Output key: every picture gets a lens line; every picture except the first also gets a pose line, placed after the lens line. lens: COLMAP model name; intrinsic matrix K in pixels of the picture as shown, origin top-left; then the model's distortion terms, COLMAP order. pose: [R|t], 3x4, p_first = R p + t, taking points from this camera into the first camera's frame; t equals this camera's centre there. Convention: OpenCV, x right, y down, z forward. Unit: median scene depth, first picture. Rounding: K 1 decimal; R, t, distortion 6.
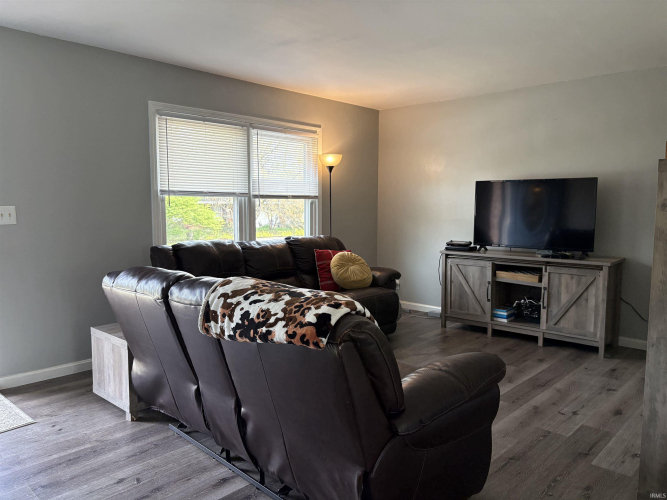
lens RADIAL K [[504.6, 0, 335.6], [0, 504.6, 250.9], [0, 0, 1]] dist [0.036629, -0.013847]
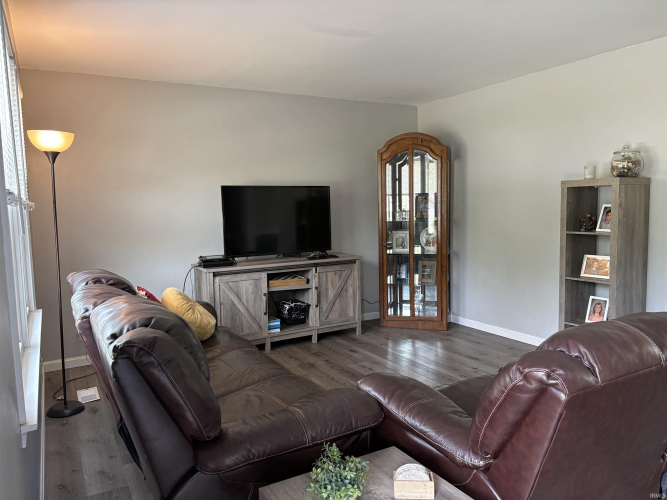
lens RADIAL K [[504.6, 0, 312.5], [0, 504.6, 253.6], [0, 0, 1]] dist [0.036629, -0.013847]
pose [[0.307139, -0.102281, 0.946152, -0.598453], [0.110561, 0.991310, 0.071273, -0.076120], [-0.945221, 0.082717, 0.315778, 0.679418]]
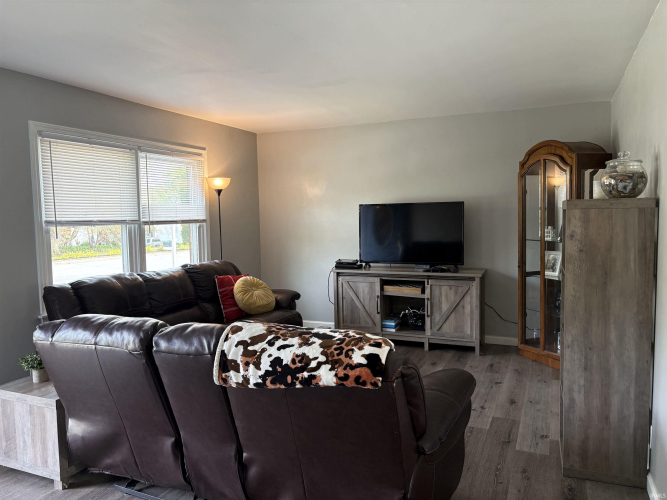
lens RADIAL K [[504.6, 0, 329.4], [0, 504.6, 250.4], [0, 0, 1]] dist [0.036629, -0.013847]
pose [[0.945822, -0.042032, 0.321952, -0.158022], [0.049021, 0.998705, -0.013629, -0.030821], [-0.320963, 0.028673, 0.946658, -0.000944]]
